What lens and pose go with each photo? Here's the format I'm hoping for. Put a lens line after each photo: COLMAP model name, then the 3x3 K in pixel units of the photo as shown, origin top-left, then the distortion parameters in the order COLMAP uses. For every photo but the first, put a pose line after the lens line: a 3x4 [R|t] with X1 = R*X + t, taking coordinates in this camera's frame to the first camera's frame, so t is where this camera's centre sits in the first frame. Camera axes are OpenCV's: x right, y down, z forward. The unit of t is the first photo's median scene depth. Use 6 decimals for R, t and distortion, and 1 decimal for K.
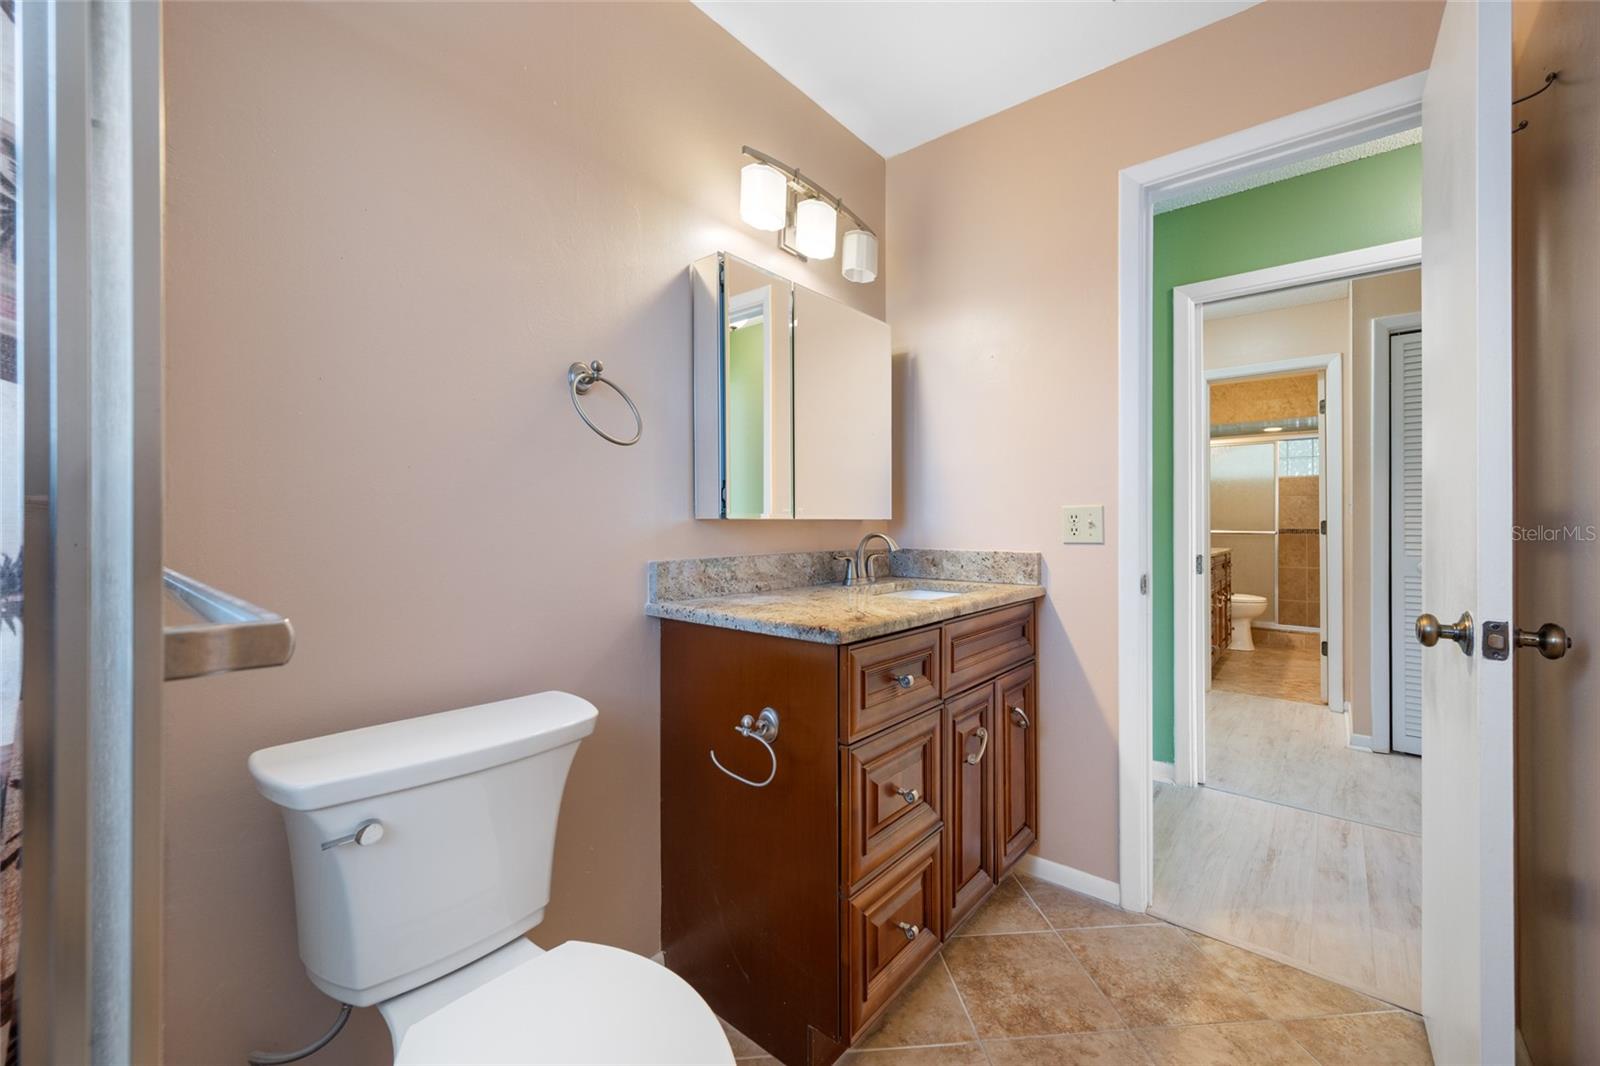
lens RADIAL K [[642.3, 0, 796.3], [0, 642.3, 518.9], [0, 0, 1]] dist [-0.000216, -0.000047]
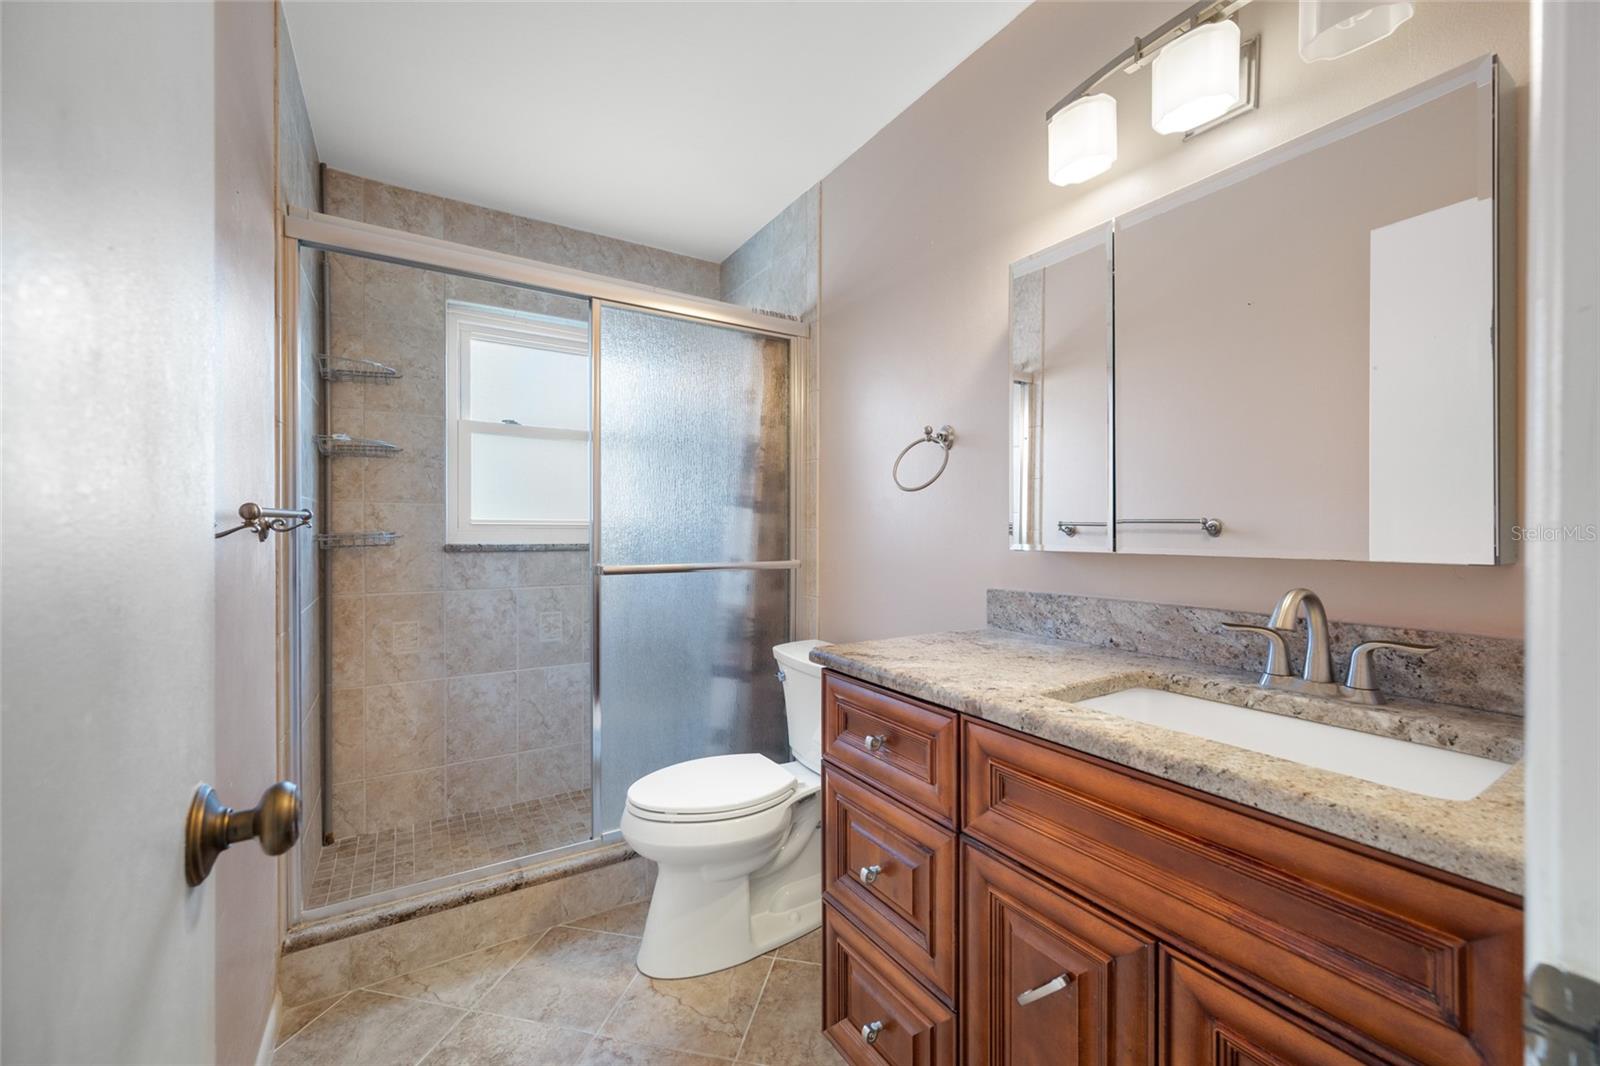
lens RADIAL K [[643.9, 0, 805.5], [0, 643.9, 537.2], [0, 0, 1]] dist [-0.000325, -0.000224]
pose [[-0.304620, 0.007202, -0.952447, 0.935738], [0.003049, 0.999974, 0.006586, -0.028110], [0.952469, -0.000898, -0.304634, 1.076020]]
